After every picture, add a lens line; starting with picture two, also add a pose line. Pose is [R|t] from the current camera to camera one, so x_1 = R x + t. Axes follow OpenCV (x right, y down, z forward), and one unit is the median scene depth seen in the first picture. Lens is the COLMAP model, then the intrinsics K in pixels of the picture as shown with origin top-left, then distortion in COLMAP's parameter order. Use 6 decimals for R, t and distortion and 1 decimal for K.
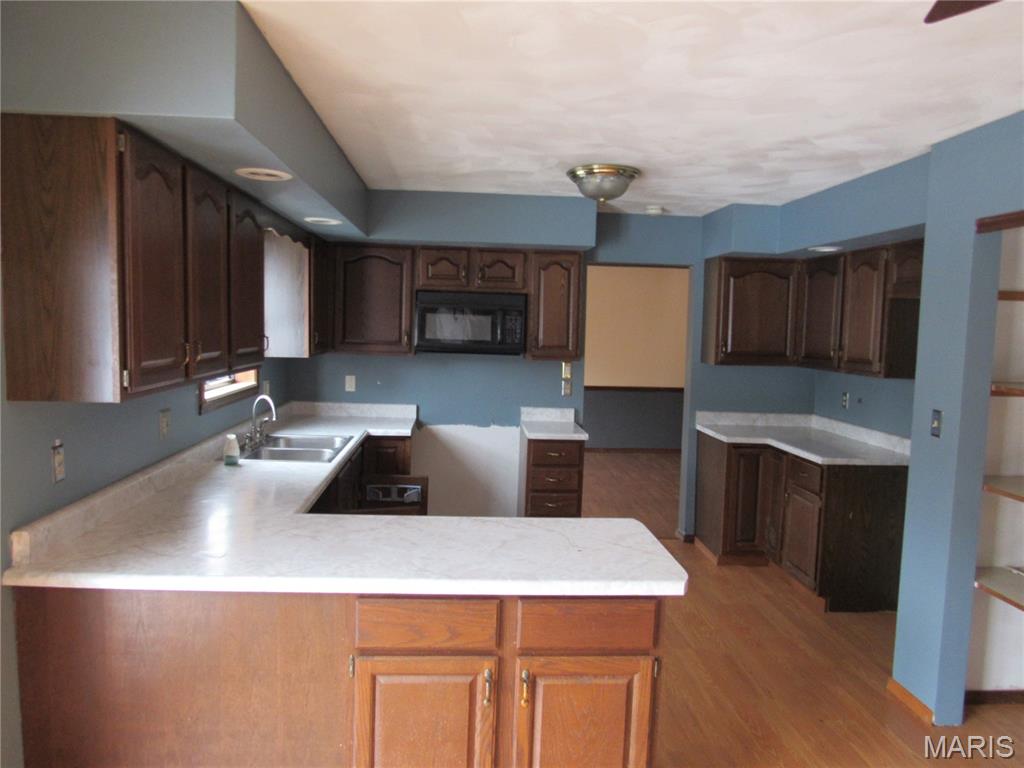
lens RADIAL K [[733.6, 0, 508.0], [0, 733.6, 385.3], [0, 0, 1]] dist [0.001293, 0.001605]
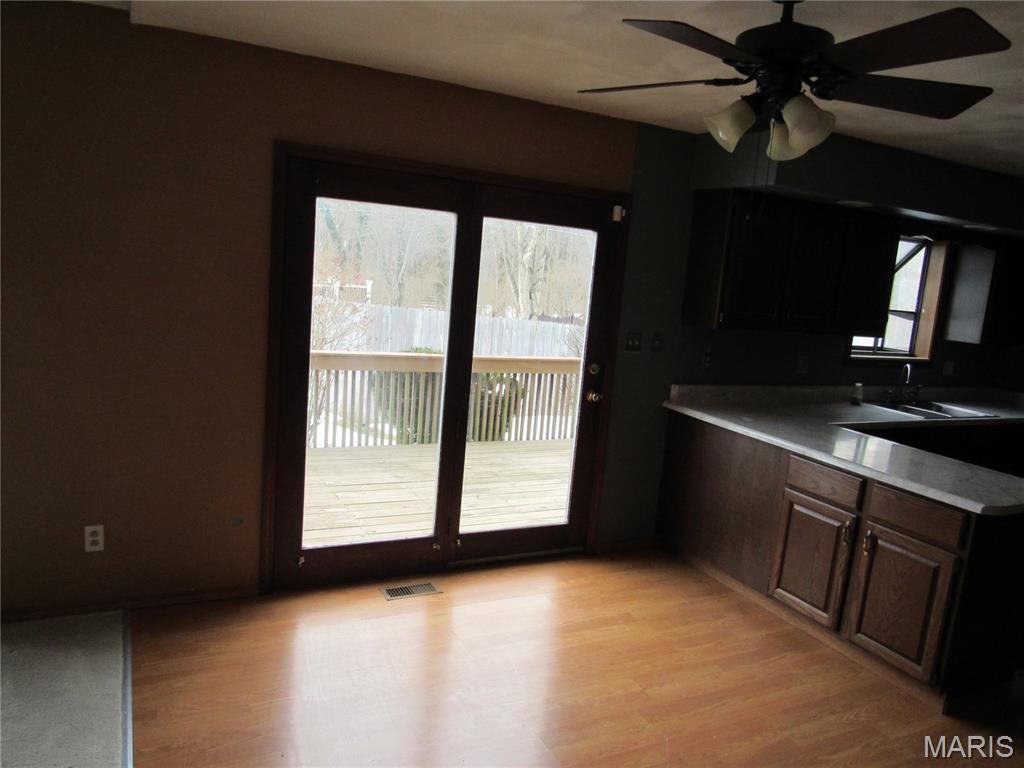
lens RADIAL K [[738.7, 0, 512.0], [0, 738.7, 384.0], [0, 0, 1]] dist [-0.030268, -0.000155]
pose [[0.413966, 0.150456, -0.897773, 0.422334], [-0.155099, 0.983483, 0.093304, 0.027861], [0.896982, 0.100619, 0.430464, -0.138677]]
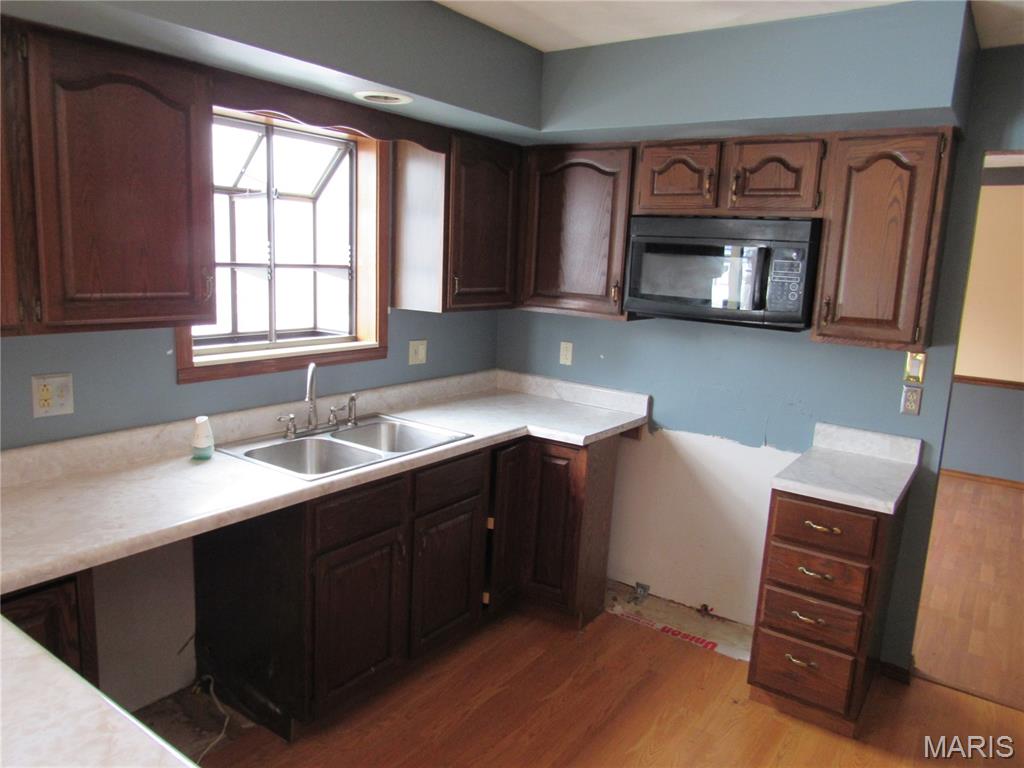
lens RADIAL K [[733.6, 0, 508.0], [0, 733.6, 385.3], [0, 0, 1]] dist [0.001293, 0.001605]
pose [[0.786715, 0.119489, -0.605642, 0.186574], [-0.081147, 0.992592, 0.090424, -0.034122], [0.611960, -0.021992, 0.790583, 0.436555]]
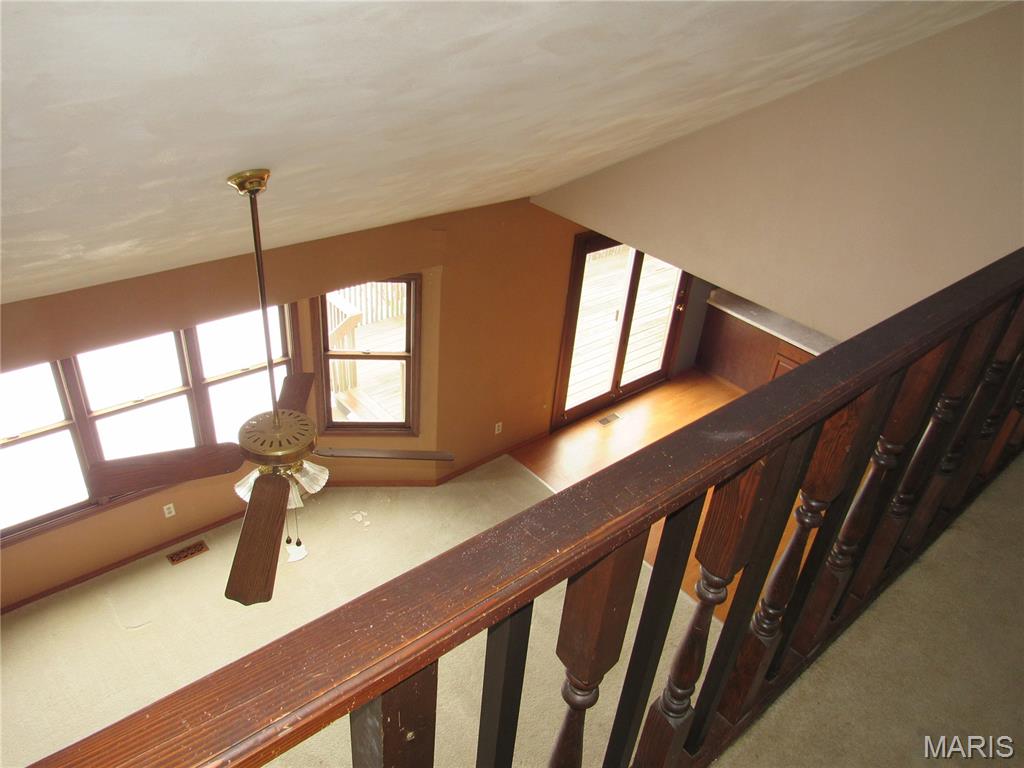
lens RADIAL K [[738.7, 0, 512.0], [0, 738.7, 384.0], [0, 0, 1]] dist [-0.030268, -0.000155]
pose [[0.614746, 0.437818, -0.656050, 0.598076], [-0.139332, 0.878987, 0.456036, -0.407827], [0.776320, -0.188937, 0.601356, -0.931622]]
